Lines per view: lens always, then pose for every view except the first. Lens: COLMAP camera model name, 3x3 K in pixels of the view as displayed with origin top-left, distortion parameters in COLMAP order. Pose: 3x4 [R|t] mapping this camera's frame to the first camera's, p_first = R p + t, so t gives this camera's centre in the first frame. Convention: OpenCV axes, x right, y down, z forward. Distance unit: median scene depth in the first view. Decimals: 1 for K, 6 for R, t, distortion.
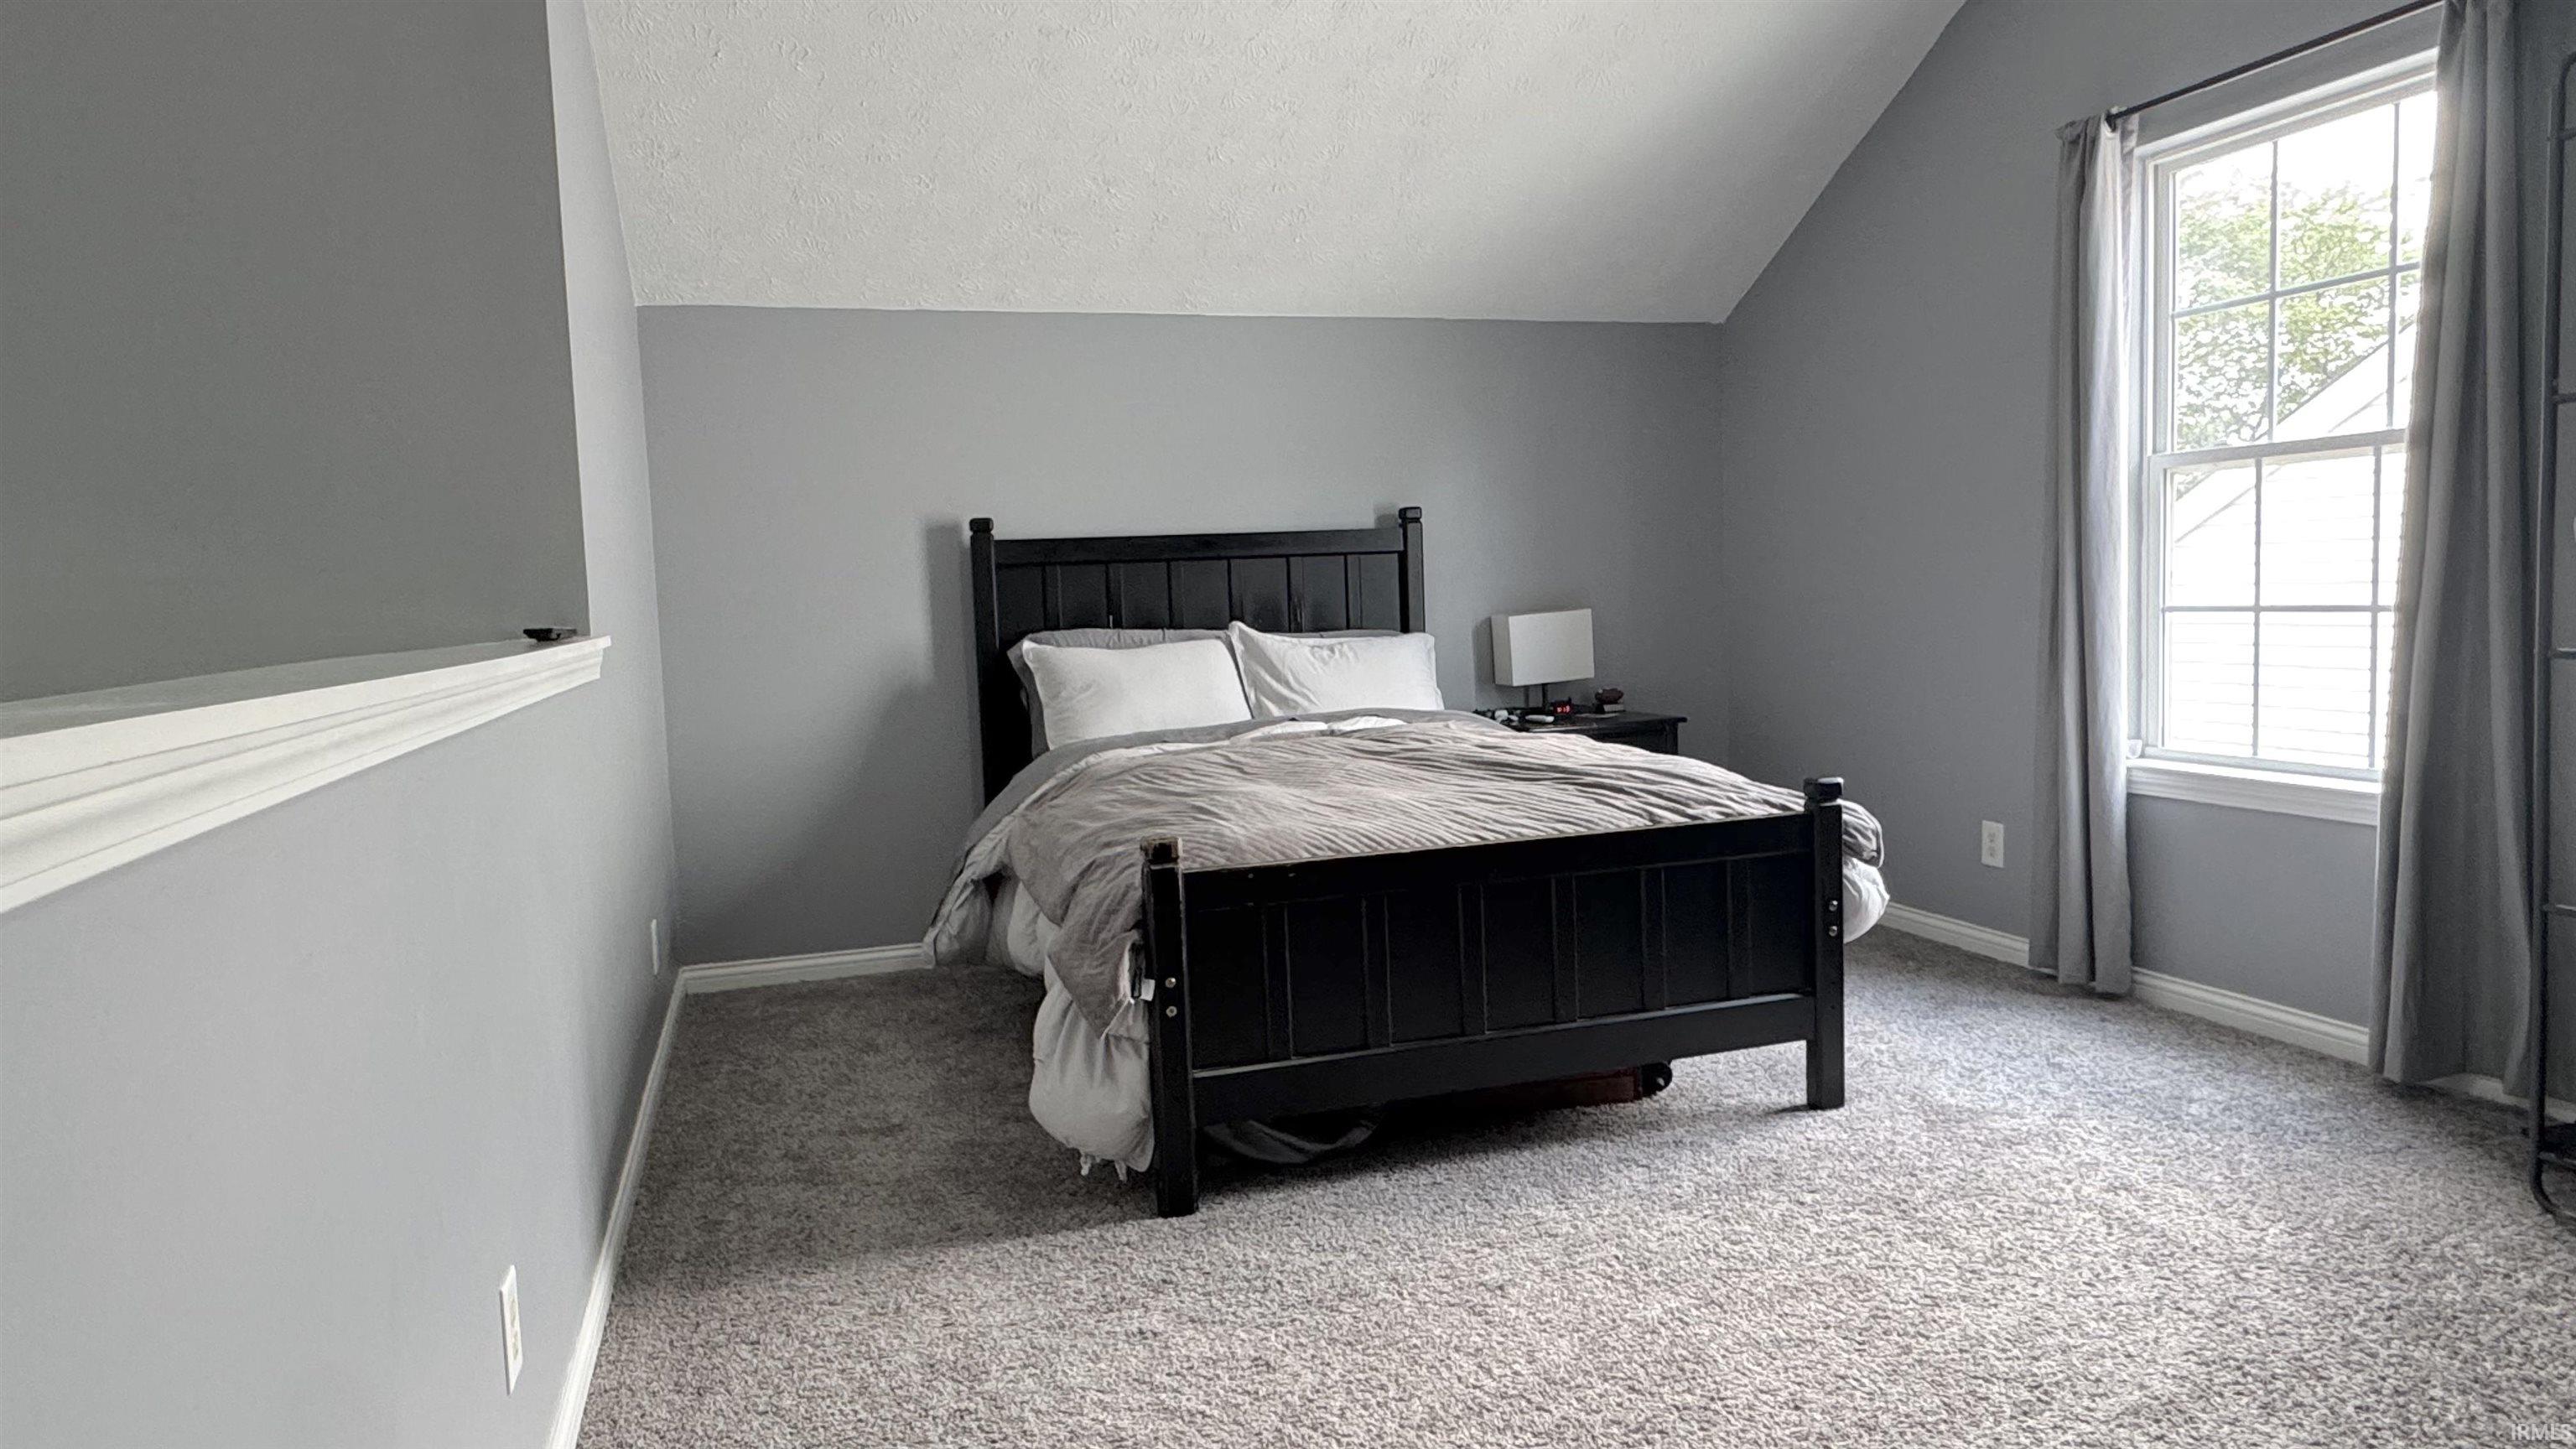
lens RADIAL K [[1530.4, 0, 1289.3], [0, 1530.4, 723.5], [0, 0, 1]] dist [-0.006091, 0.005099]
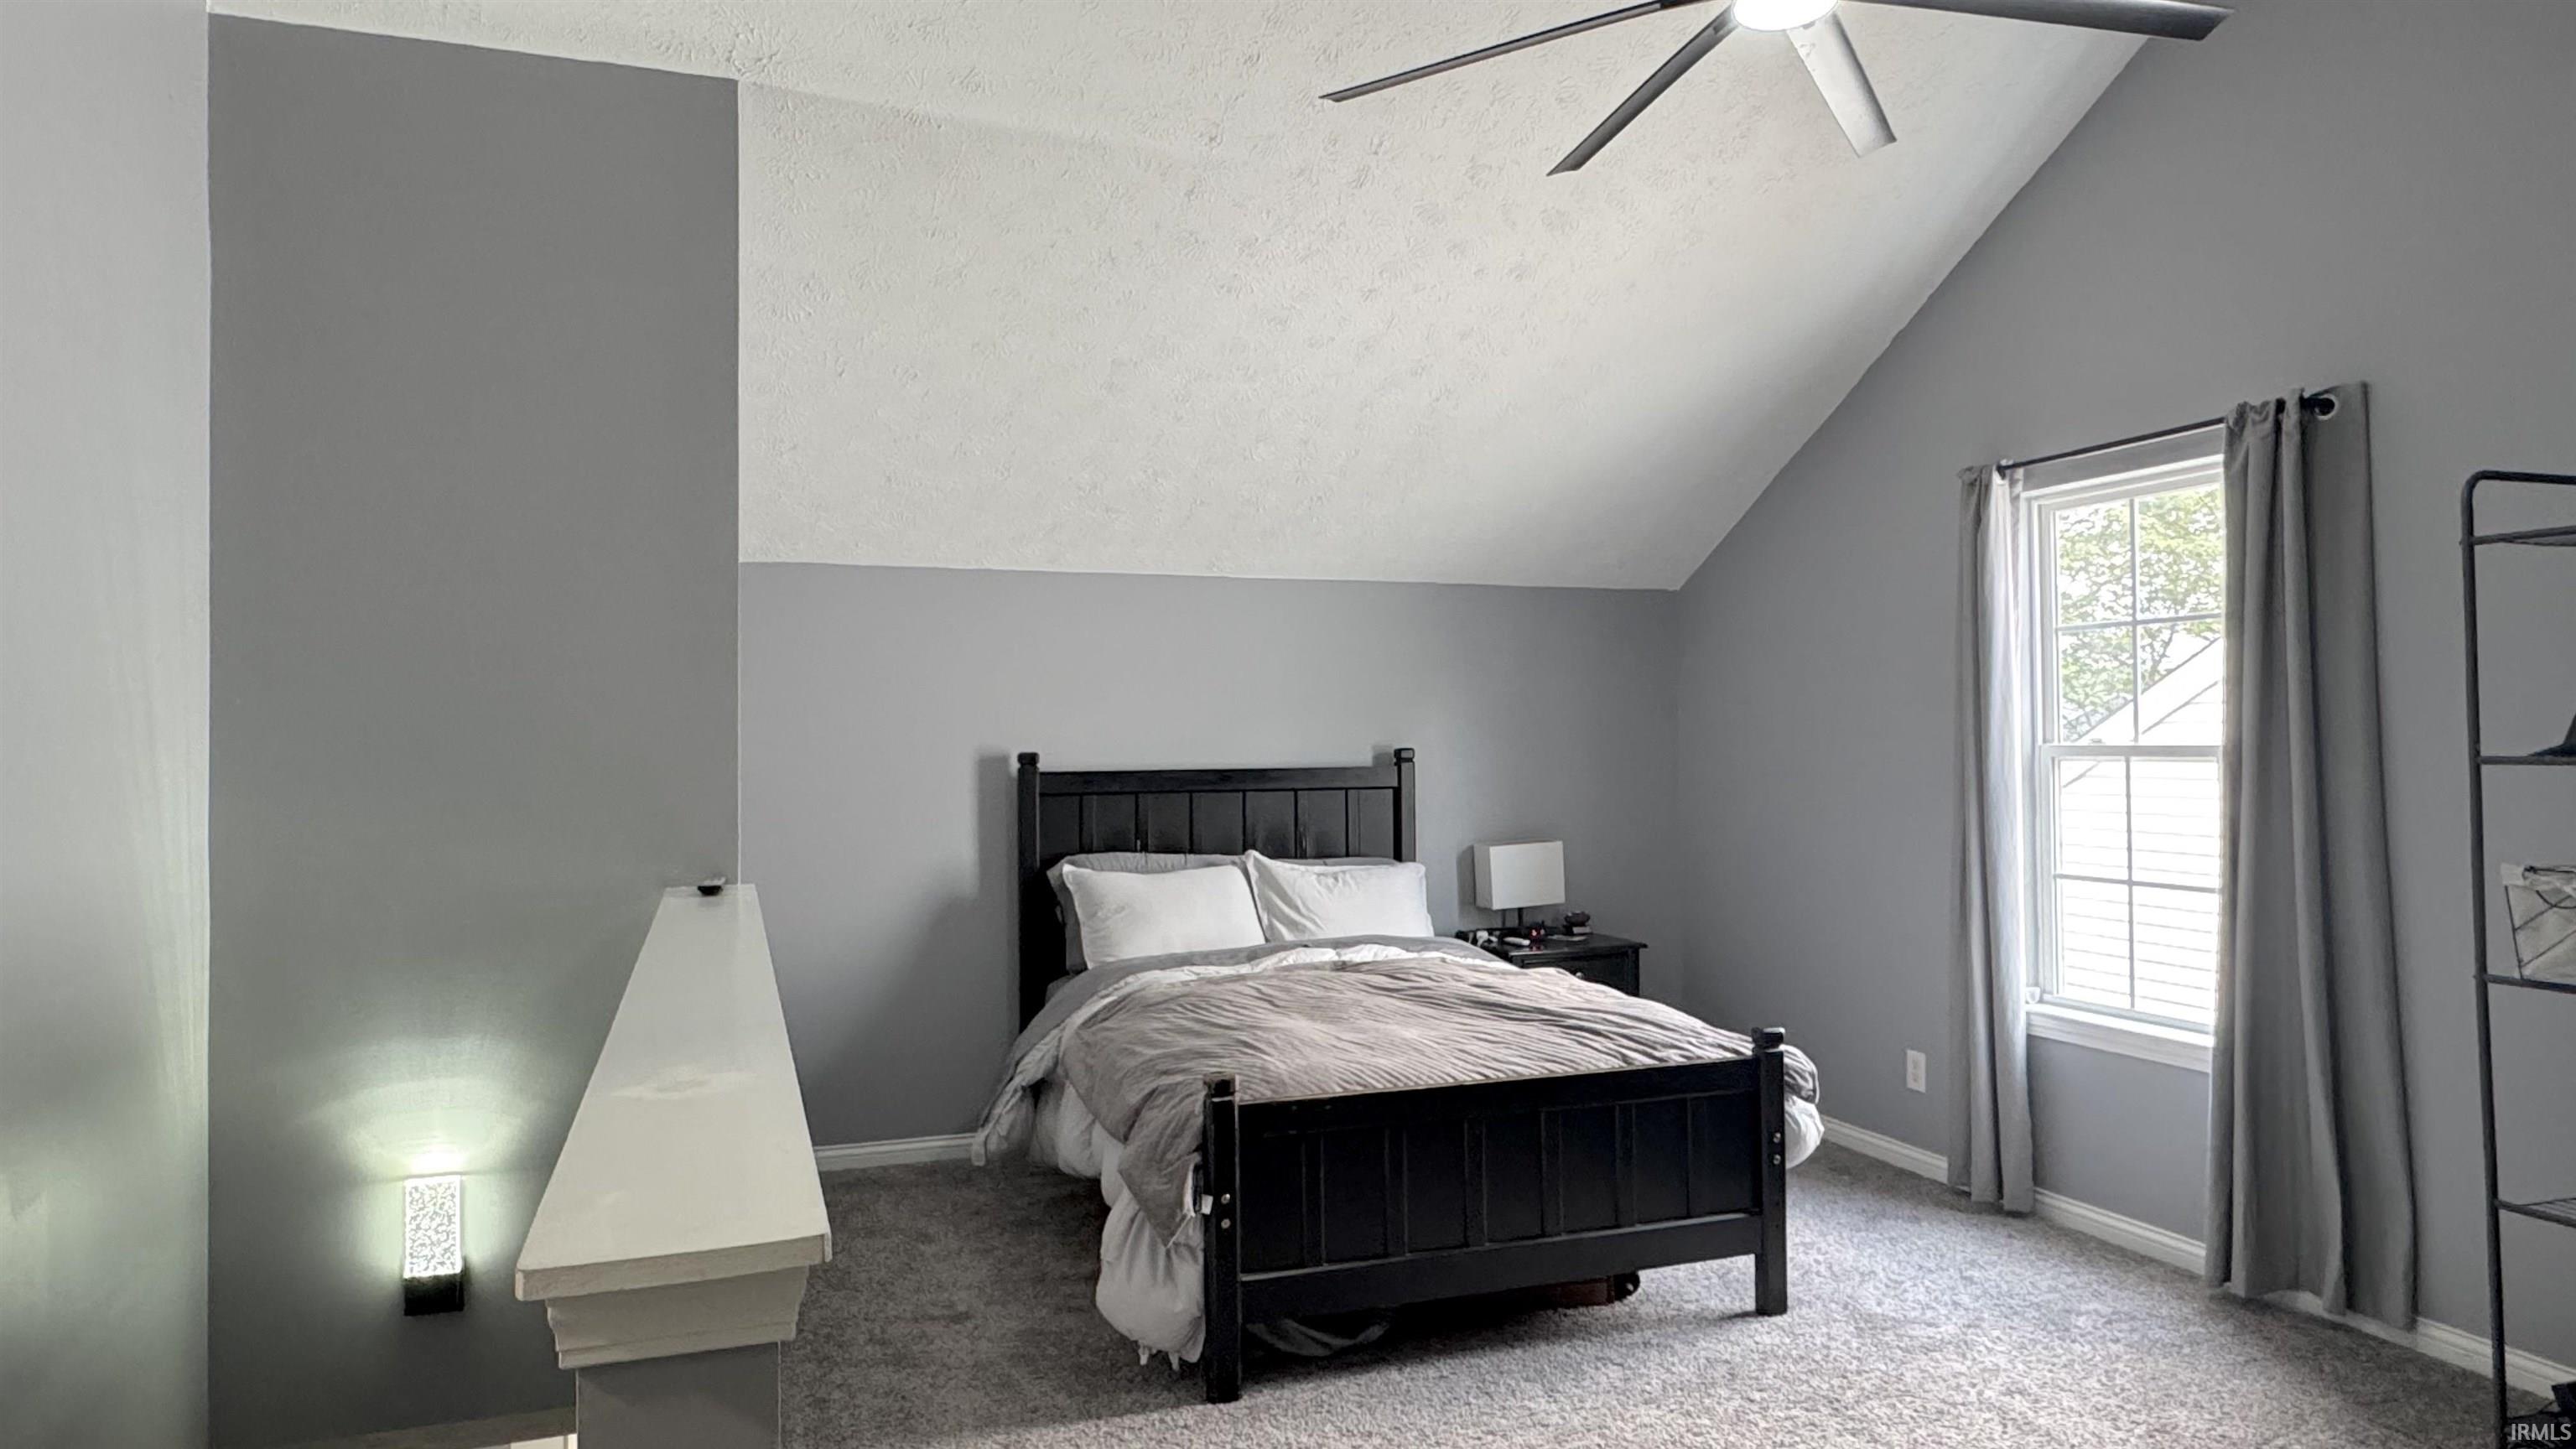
lens RADIAL K [[1530.4, 0, 1283.7], [0, 1530.4, 720.5], [0, 0, 1]] dist [-0.006091, 0.005099]
pose [[0.999137, 0.030154, 0.028559, -0.061547], [-0.027106, 0.994449, -0.101669, -0.063865], [-0.031466, 0.100808, 0.994408, -0.175366]]
